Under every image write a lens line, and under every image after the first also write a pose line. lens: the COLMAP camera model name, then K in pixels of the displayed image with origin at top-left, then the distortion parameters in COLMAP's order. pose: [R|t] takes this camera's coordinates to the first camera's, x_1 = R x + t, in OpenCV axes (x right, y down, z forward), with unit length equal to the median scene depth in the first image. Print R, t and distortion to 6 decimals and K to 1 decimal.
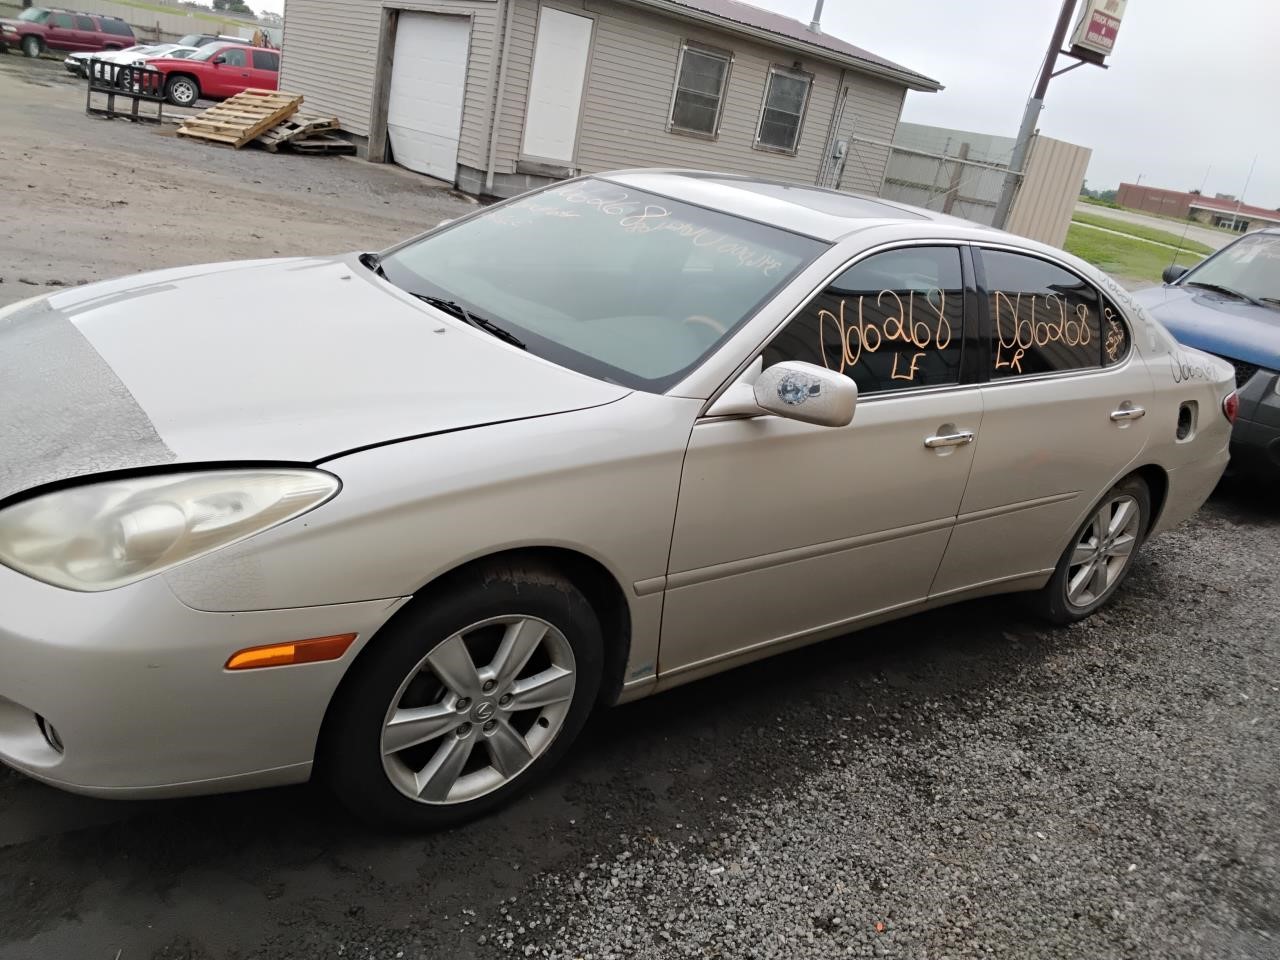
lens RADIAL K [[1016.1, 0, 634.8], [0, 1016.1, 481.8], [0, 0, 1]] dist [0.090338, -0.132852]
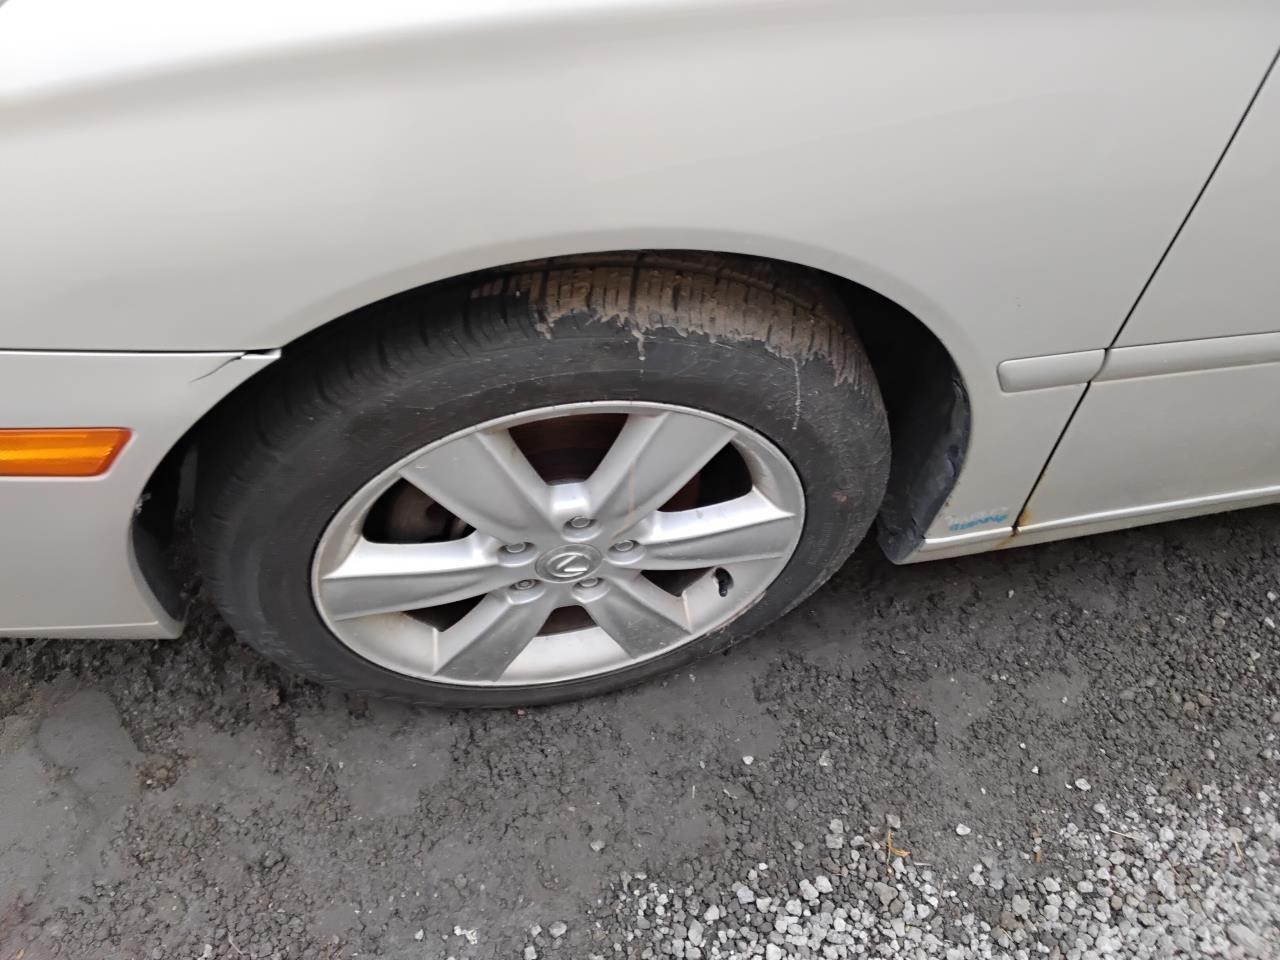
lens RADIAL K [[1000.1, 0, 639.8], [0, 1000.1, 506.0], [0, 0, 1]] dist [0.076016, -0.128776]
pose [[0.902136, 0.294640, -0.315179, 0.011376], [-0.097104, 0.850421, 0.517064, -0.028371], [0.420383, -0.435857, 0.795806, 0.647859]]
